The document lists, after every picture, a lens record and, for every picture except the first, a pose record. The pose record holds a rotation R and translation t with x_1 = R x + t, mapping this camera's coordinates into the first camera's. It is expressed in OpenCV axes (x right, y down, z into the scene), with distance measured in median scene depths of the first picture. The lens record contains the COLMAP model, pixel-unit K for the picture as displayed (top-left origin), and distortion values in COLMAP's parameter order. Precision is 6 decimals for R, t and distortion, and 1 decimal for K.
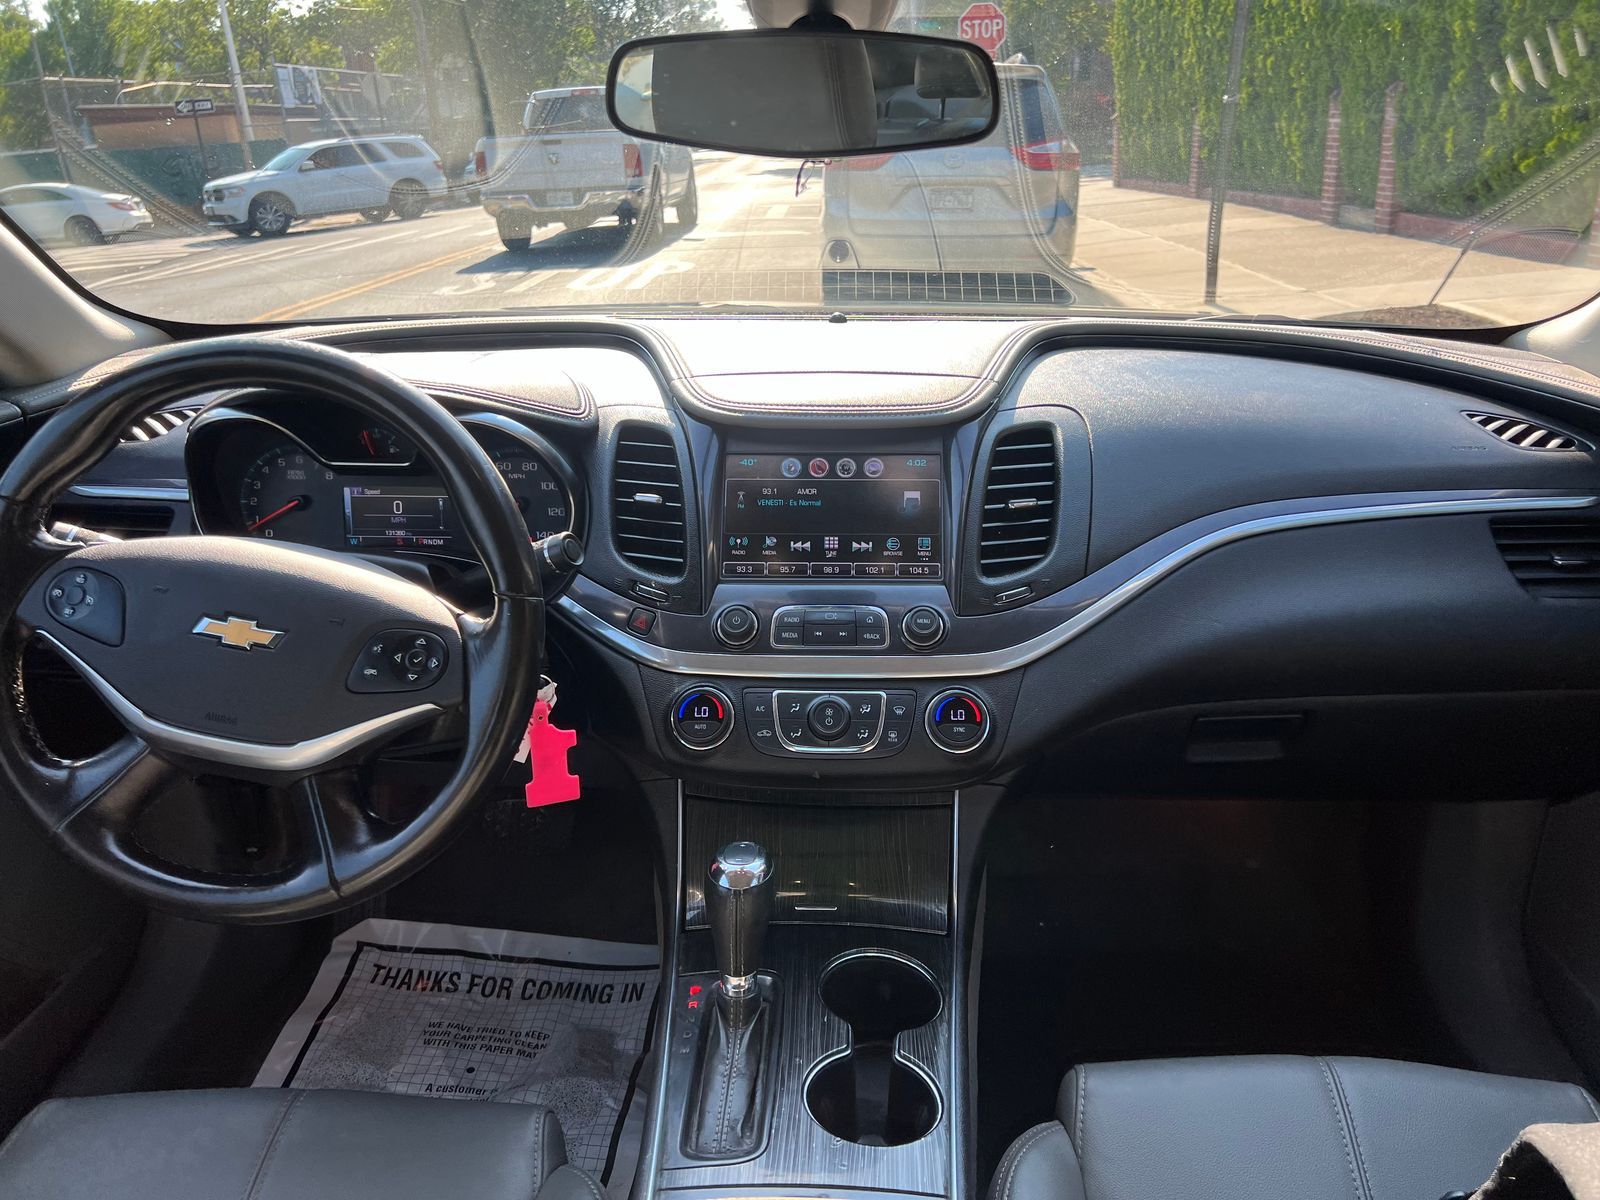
lens RADIAL K [[1214.8, 0, 809.2], [0, 1214.8, 611.1], [0, 0, 1]] dist [0.055108, -0.064277]
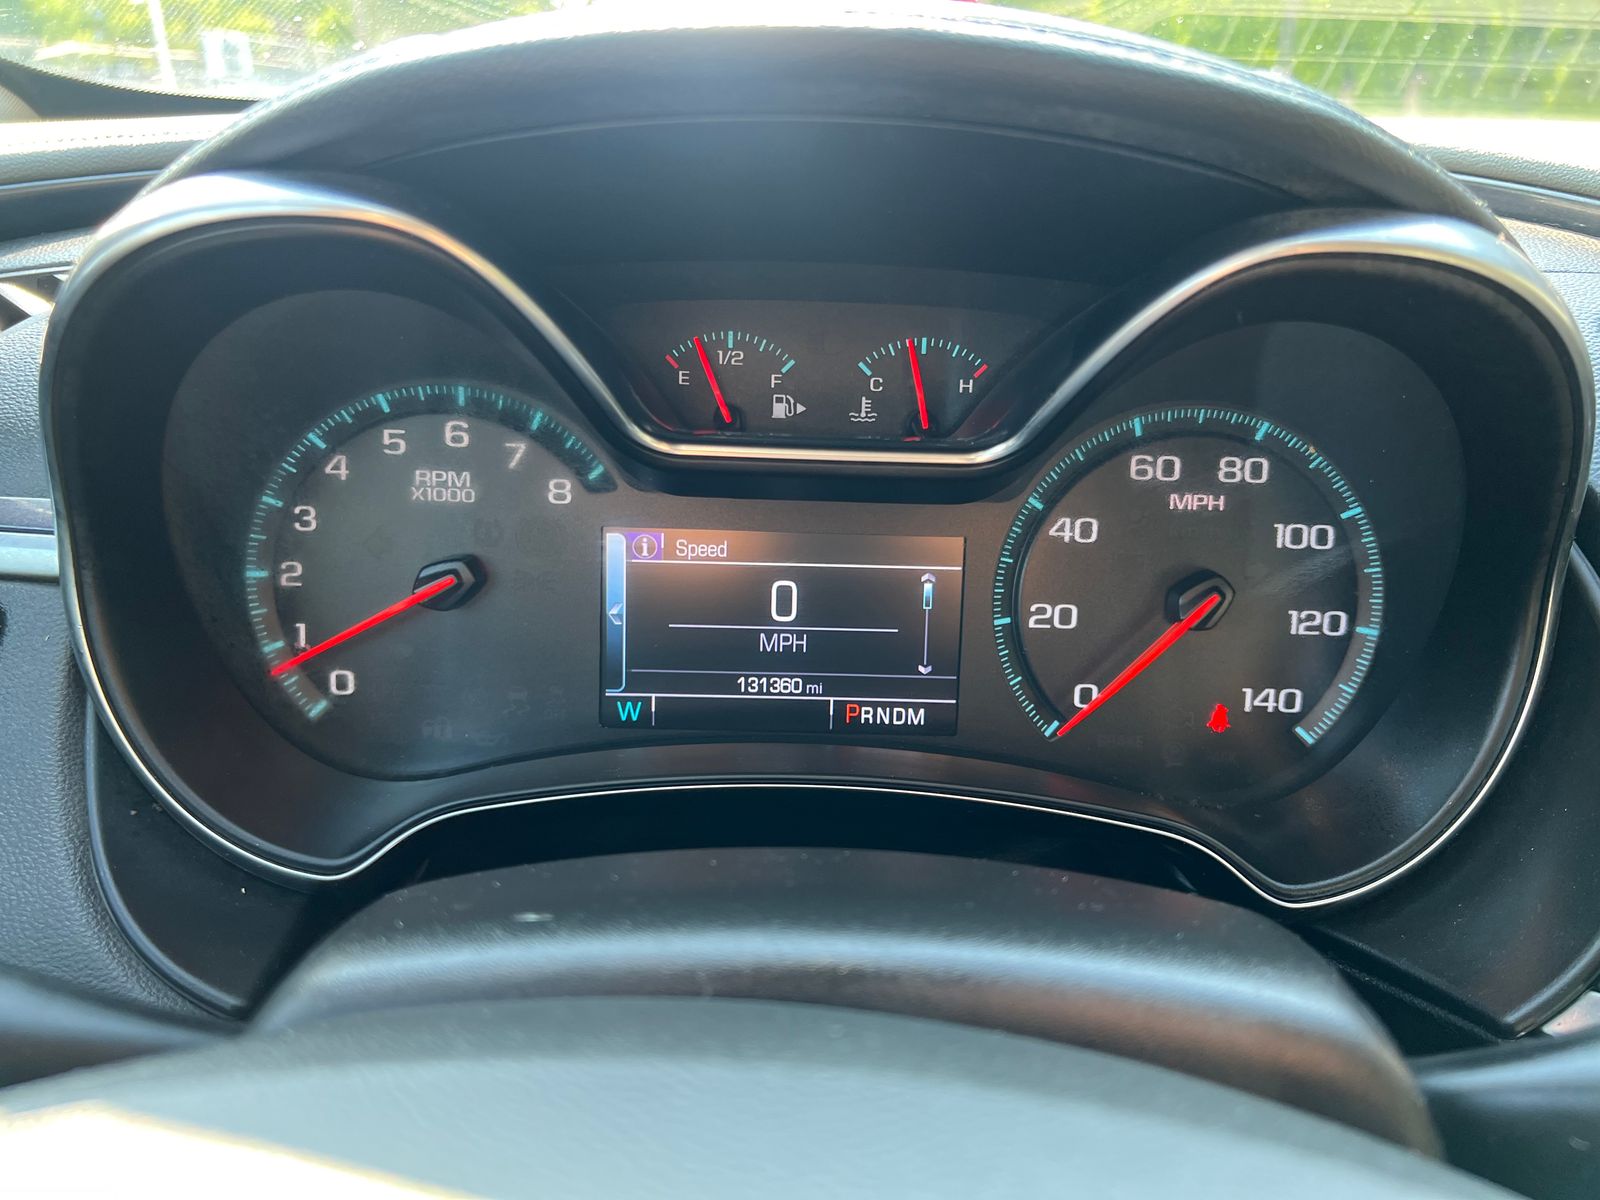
lens RADIAL K [[1214.8, 0, 801.0], [0, 1214.8, 590.2], [0, 0, 1]] dist [0.055108, -0.064277]
pose [[0.998644, 0.012999, 0.050404, -0.362924], [-0.012732, 0.999903, -0.005624, -0.089599], [-0.050473, 0.004974, 0.998713, 0.734976]]
